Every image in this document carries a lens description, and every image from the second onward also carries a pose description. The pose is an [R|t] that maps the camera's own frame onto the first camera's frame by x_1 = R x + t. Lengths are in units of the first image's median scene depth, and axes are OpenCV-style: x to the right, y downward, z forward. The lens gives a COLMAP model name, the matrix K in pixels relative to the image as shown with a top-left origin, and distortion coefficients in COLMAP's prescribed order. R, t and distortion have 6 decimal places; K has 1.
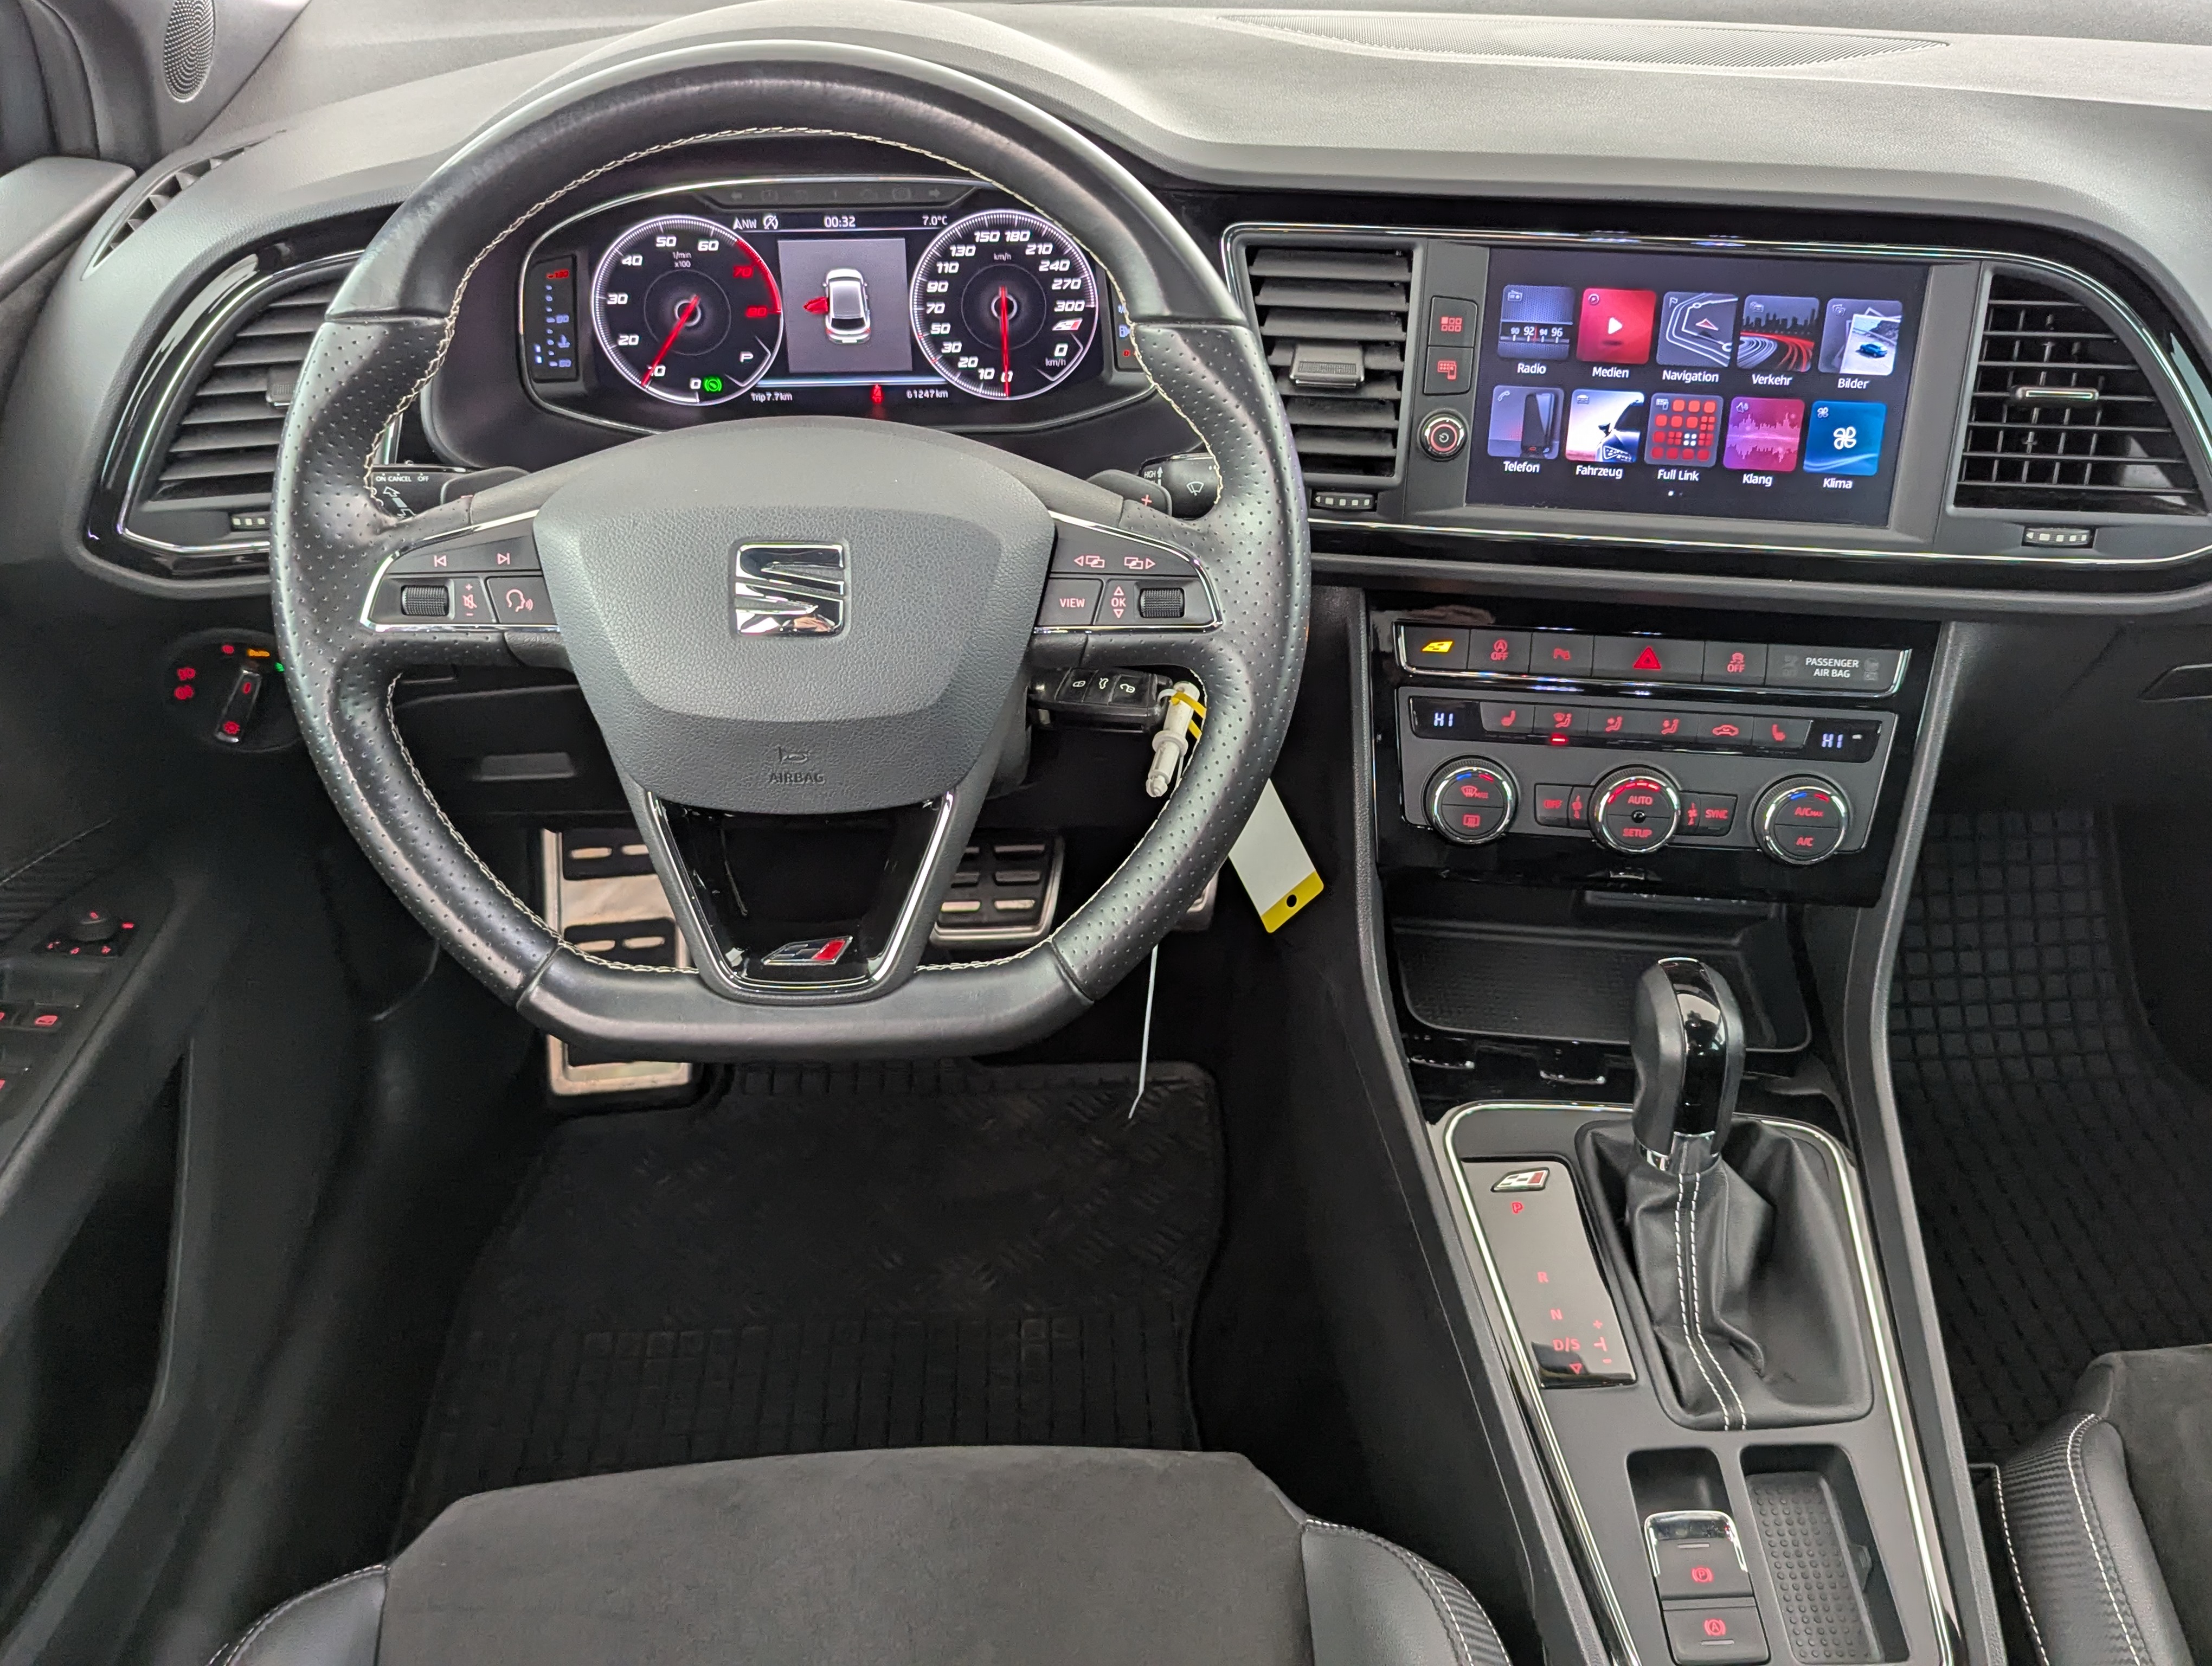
lens RADIAL K [[1925.4, 0, 1104.9], [0, 1925.4, 822.4], [0, 0, 1]] dist [0.031805, 0.003634]
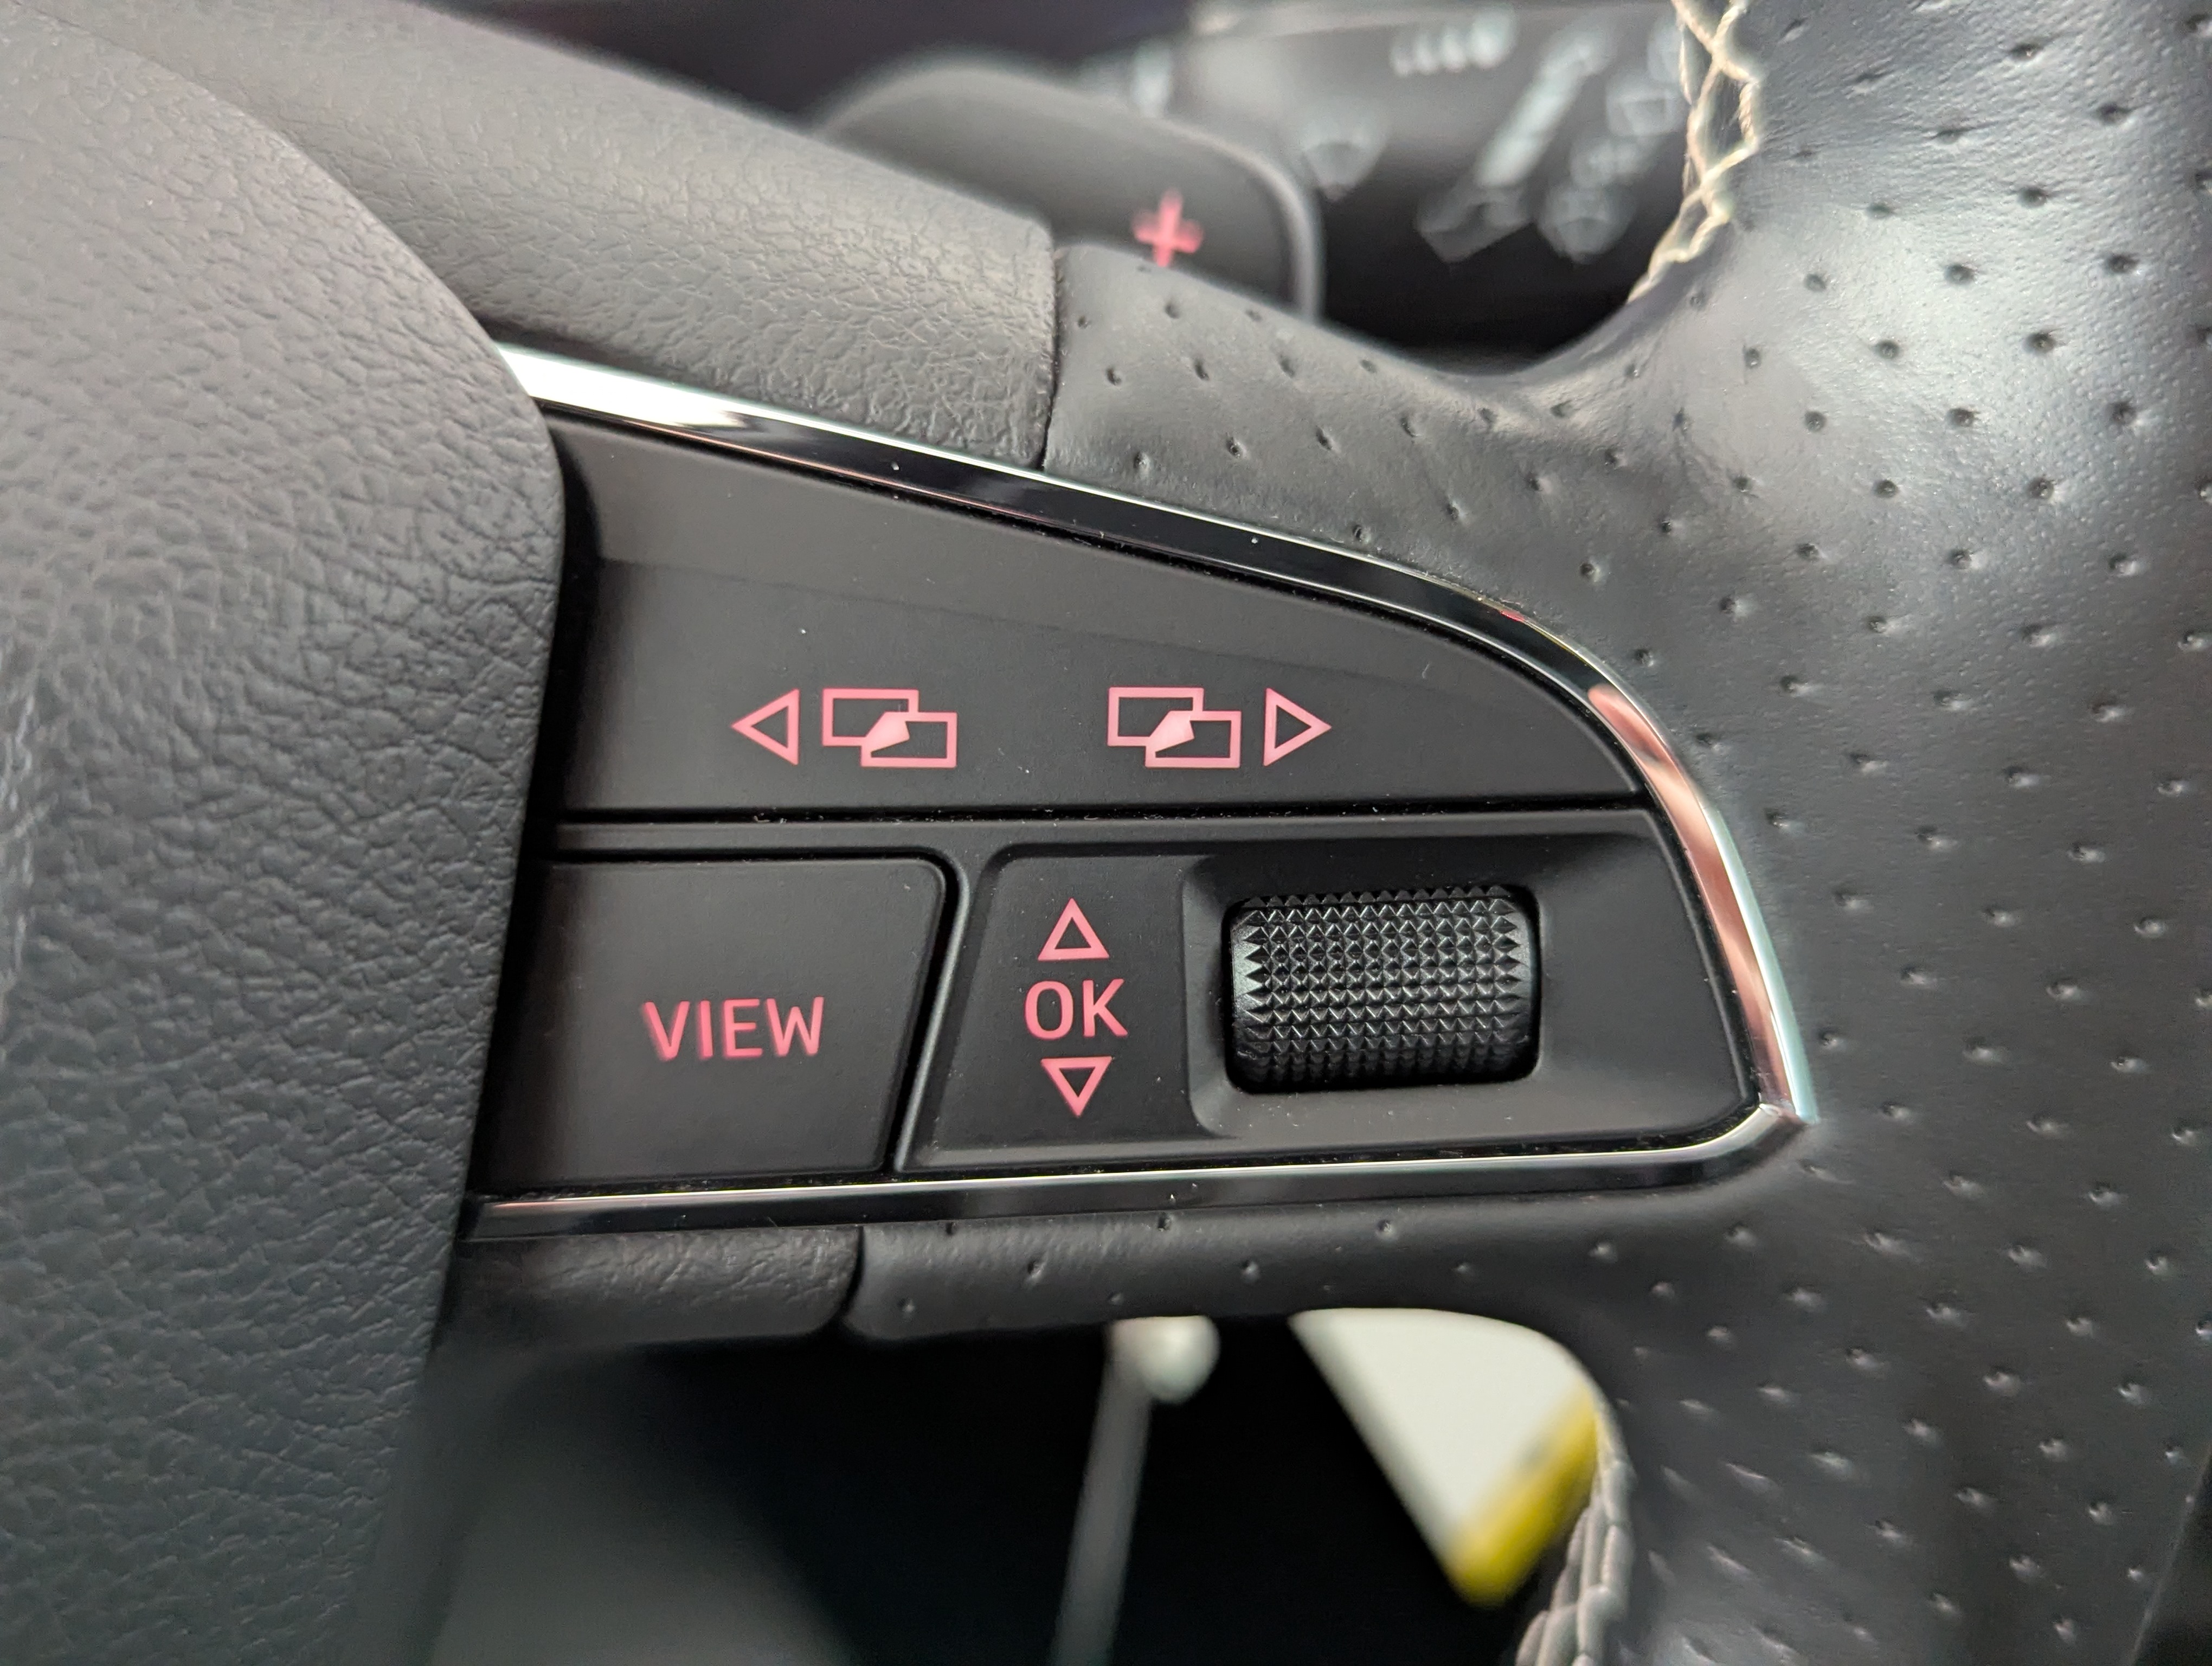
lens RADIAL K [[1865.9, 0, 1094.0], [0, 1865.9, 838.0], [0, 0, 1]] dist [0.011679, -0.005423]
pose [[0.994714, -0.053993, 0.087347, -0.001547], [0.038347, 0.984386, 0.171795, -0.127384], [-0.095259, -0.167537, 0.981253, 0.736892]]
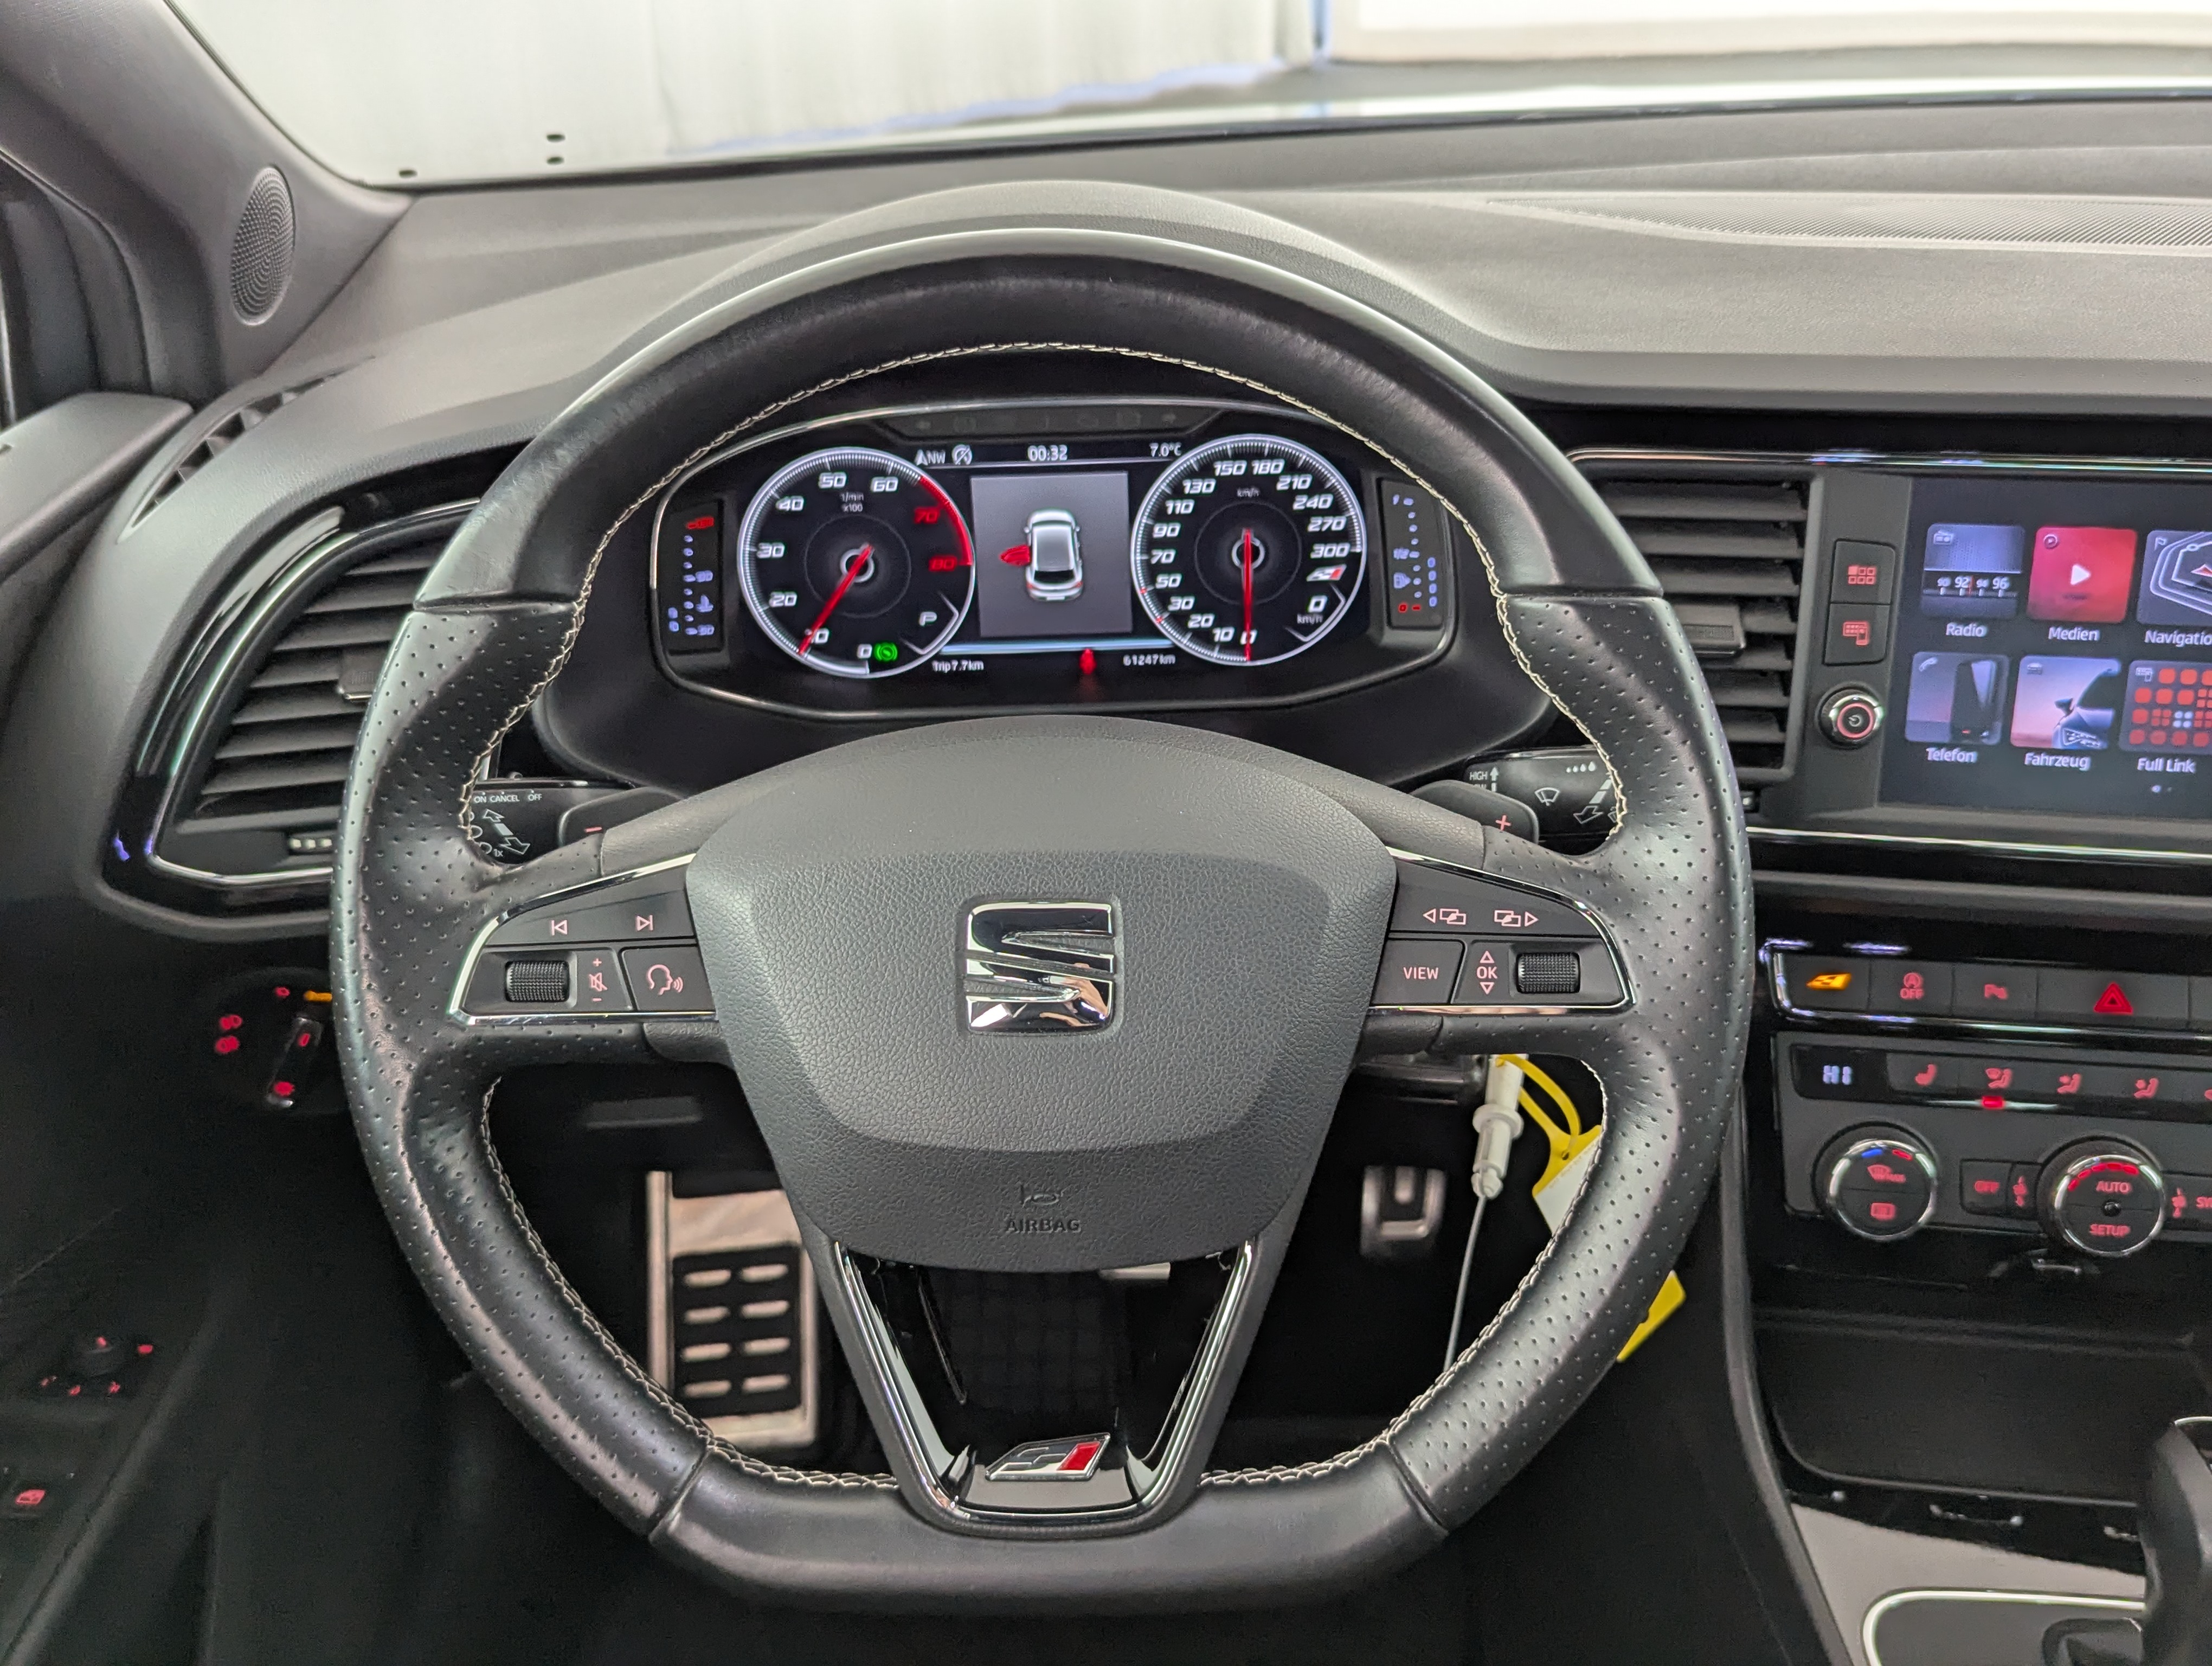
lens RADIAL K [[1916.3, 0, 1111.7], [0, 1916.3, 858.1], [0, 0, 1]] dist [0.035210, -0.011995]
pose [[0.999460, -0.007325, -0.032036, -0.092814], [0.004808, 0.996945, -0.077963, -0.086419], [0.032510, 0.077767, 0.996441, 0.233730]]
